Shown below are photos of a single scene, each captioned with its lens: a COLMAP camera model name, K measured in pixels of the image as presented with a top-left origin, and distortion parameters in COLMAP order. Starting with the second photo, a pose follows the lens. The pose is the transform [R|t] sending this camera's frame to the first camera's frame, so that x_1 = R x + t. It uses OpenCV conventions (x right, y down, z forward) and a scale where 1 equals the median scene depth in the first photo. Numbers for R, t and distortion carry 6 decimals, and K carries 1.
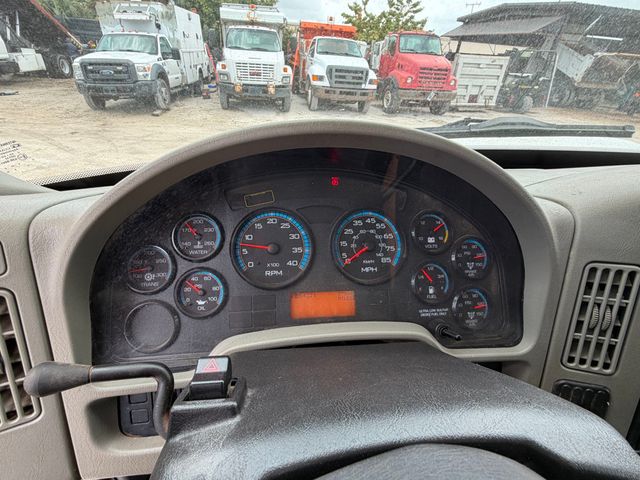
lens RADIAL K [[303.7, 0, 314.6], [0, 303.7, 240.0], [0, 0, 1]] dist [0.001938, -0.000289]
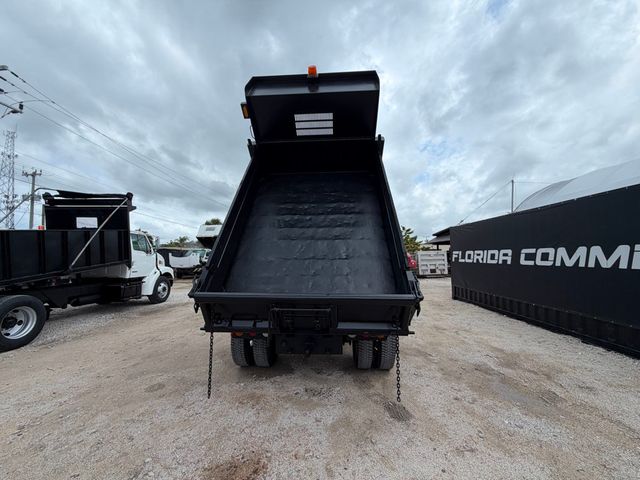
lens RADIAL K [[254.6, 0, 318.3], [0, 254.6, 242.6], [0, 0, 1]] dist [0.000147, 0.000021]
pose [[0.979592, -0.080318, -0.184251, 0.151197], [-0.042137, 0.814257, -0.578973, 0.325196], [0.196530, 0.574921, 0.794255, -0.467578]]
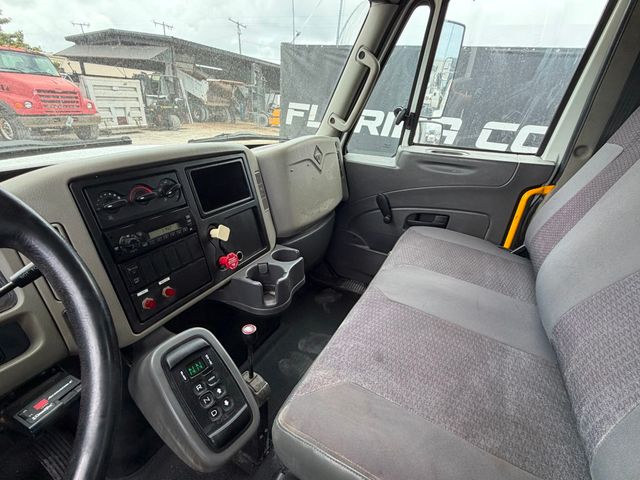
lens RADIAL K [[303.7, 0, 319.5], [0, 303.7, 240.6], [0, 0, 1]] dist [0.001938, -0.000289]
pose [[0.568868, -0.364061, 0.737461, 0.015616], [0.403547, 0.904882, 0.135420, 0.013426], [-0.716616, 0.220564, 0.661674, -0.027937]]
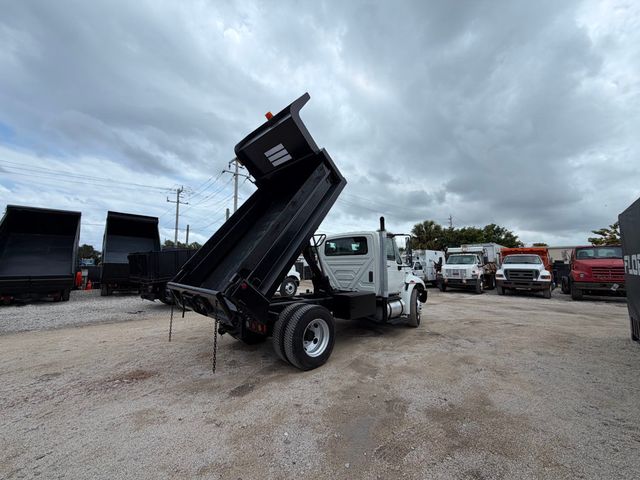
lens RADIAL K [[254.6, 0, 319.2], [0, 254.6, 242.7], [0, 0, 1]] dist [0.000147, 0.000021]
pose [[0.601975, -0.133221, -0.787324, 0.452468], [-0.393417, 0.808531, -0.437609, 0.272148], [0.694874, 0.573176, 0.434303, -0.339727]]
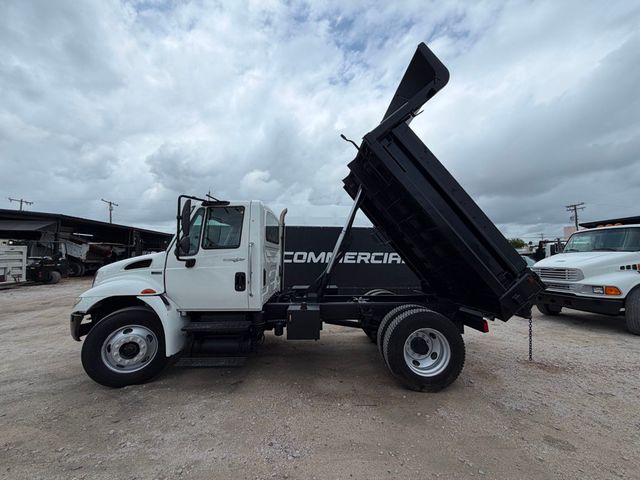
lens RADIAL K [[254.6, 0, 319.9], [0, 254.6, 242.4], [0, 0, 1]] dist [0.000147, 0.000021]
pose [[0.108397, -0.005006, 0.994095, -0.287086], [0.527758, 0.847722, -0.053279, 0.091818], [-0.842450, 0.530417, 0.094532, -0.144502]]
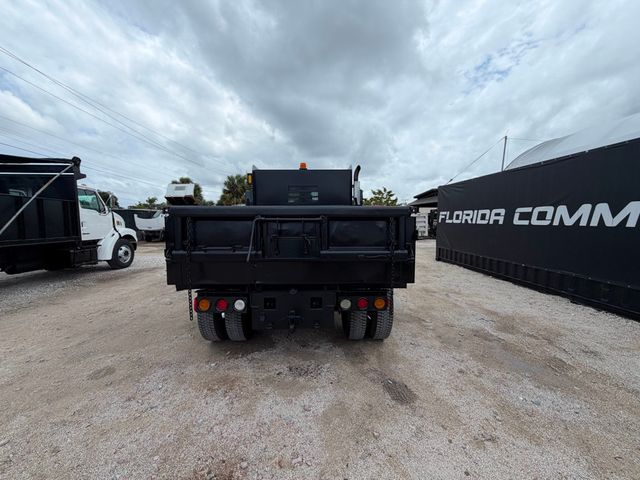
lens RADIAL K [[254.6, 0, 318.6], [0, 254.6, 242.8], [0, 0, 1]] dist [0.000147, 0.000021]
pose [[0.991698, -0.058251, -0.114642, 0.134630], [-0.000540, 0.889623, -0.456695, 0.301339], [0.128591, 0.452966, 0.882205, -0.416930]]
